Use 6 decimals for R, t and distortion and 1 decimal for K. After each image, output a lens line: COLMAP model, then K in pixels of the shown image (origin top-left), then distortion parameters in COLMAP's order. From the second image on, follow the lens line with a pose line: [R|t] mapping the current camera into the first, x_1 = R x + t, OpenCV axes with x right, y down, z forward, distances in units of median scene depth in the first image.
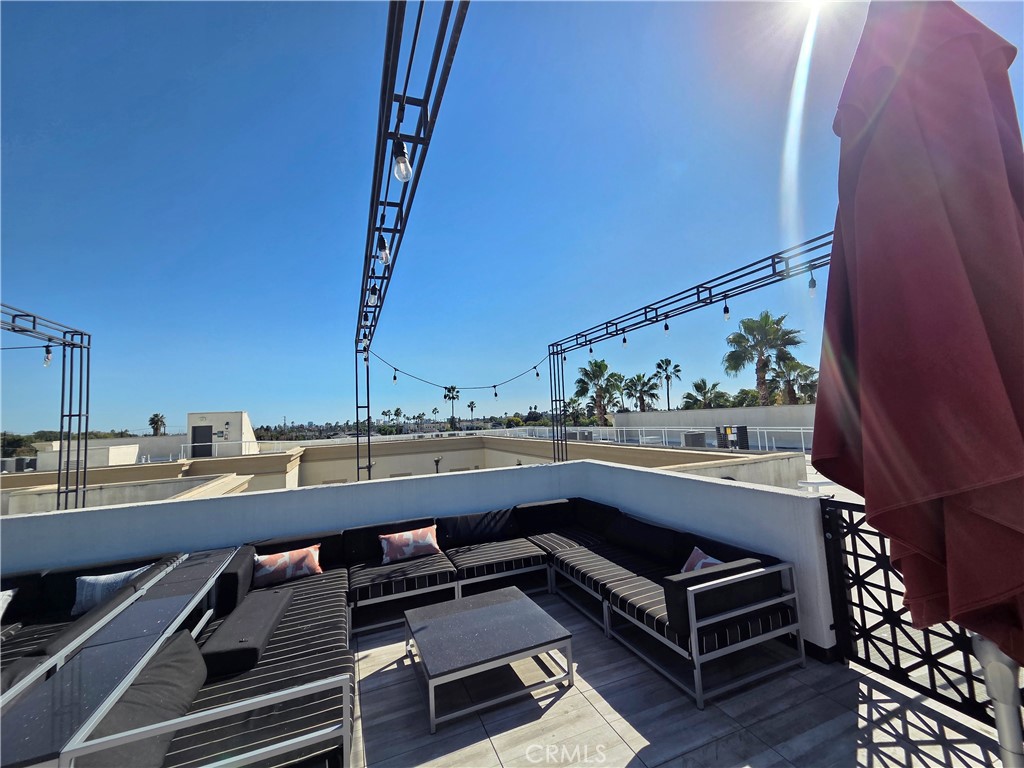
lens RADIAL K [[423.1, 0, 515.4], [0, 423.1, 374.7], [0, 0, 1]] dist [0.005338, -0.000634]
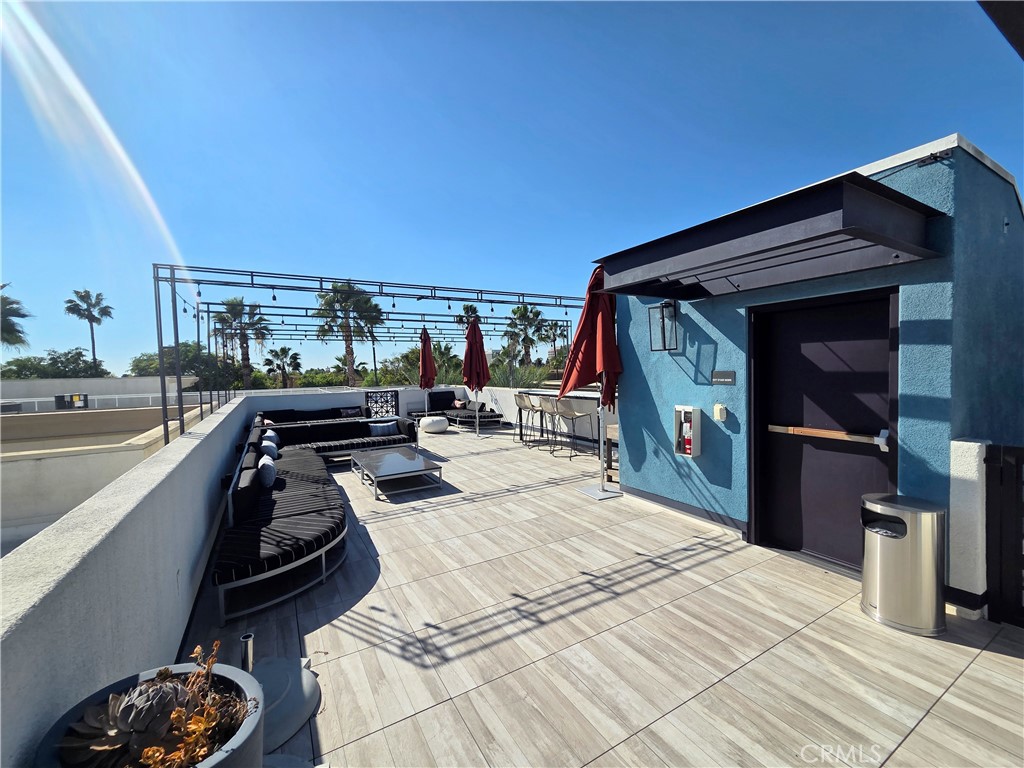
lens RADIAL K [[423.1, 0, 511.0], [0, 423.1, 386.1], [0, 0, 1]] dist [0.005338, -0.000634]
pose [[-0.138075, 0.012560, 0.990342, -1.091319], [-0.070144, 0.997285, -0.022428, 0.064718], [-0.987935, -0.072563, -0.136819, 0.034325]]
